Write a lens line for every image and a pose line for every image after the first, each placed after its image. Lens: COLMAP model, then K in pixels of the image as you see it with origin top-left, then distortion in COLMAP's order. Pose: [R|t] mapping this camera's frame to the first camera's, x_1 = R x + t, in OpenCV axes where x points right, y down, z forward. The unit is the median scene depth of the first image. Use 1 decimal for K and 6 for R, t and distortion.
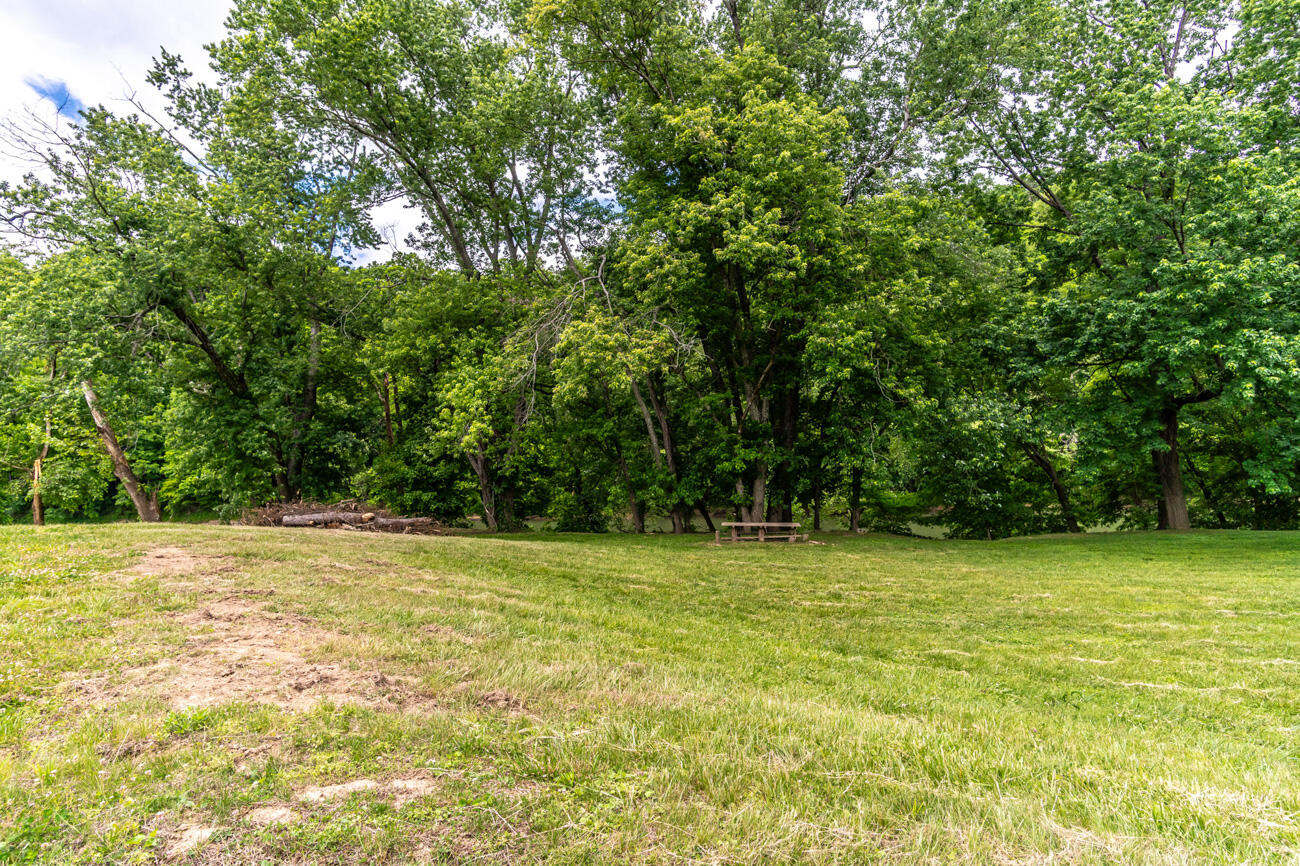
lens RADIAL K [[685.4, 0, 649.8], [0, 685.4, 435.4], [0, 0, 1]] dist [-0.000099, 0.002150]
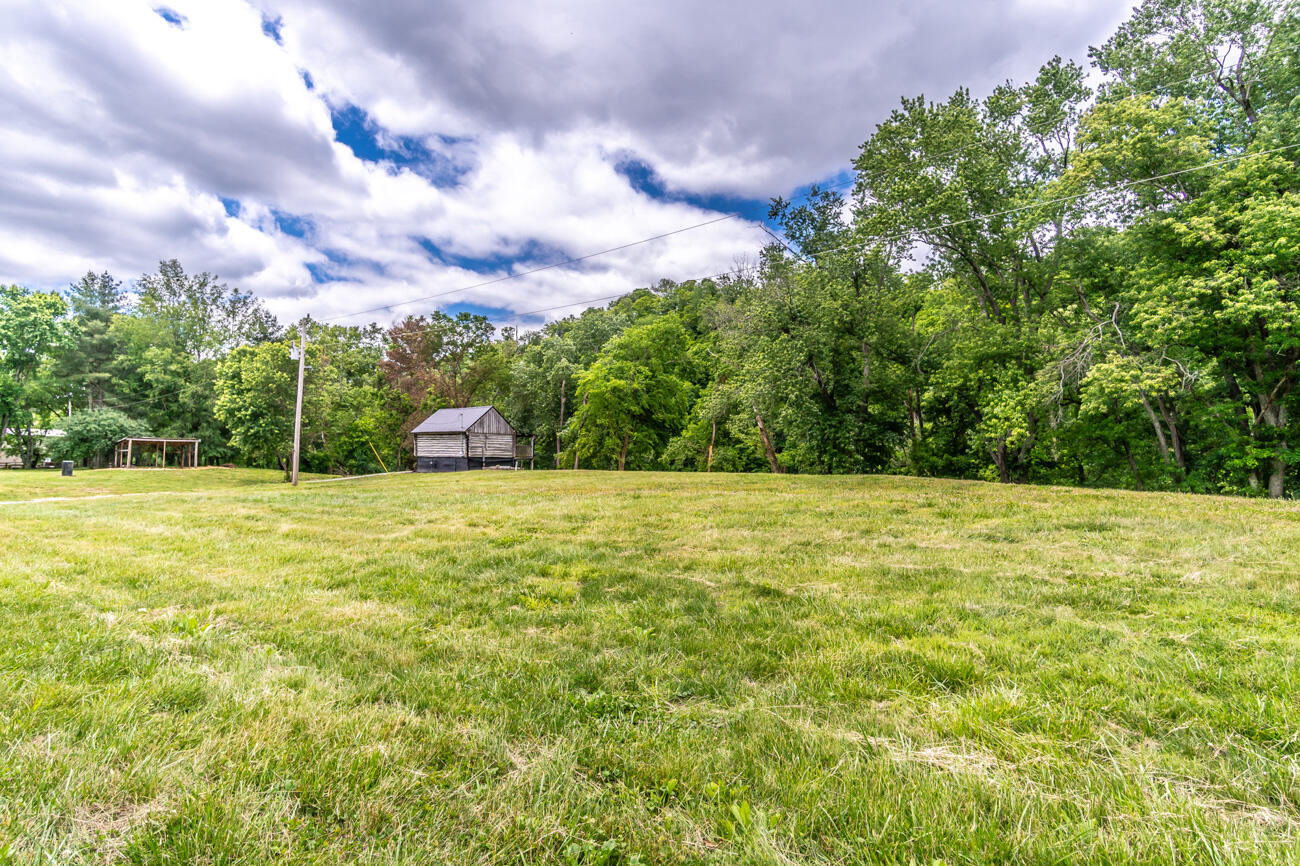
lens RADIAL K [[685.4, 0, 640.1], [0, 685.4, 440.2], [0, 0, 1]] dist [-0.000099, 0.002150]
pose [[0.798077, 0.011698, -0.602442, -0.000392], [-0.003214, 0.999880, 0.015158, -0.012966], [0.602547, -0.010161, 0.798019, -0.790074]]
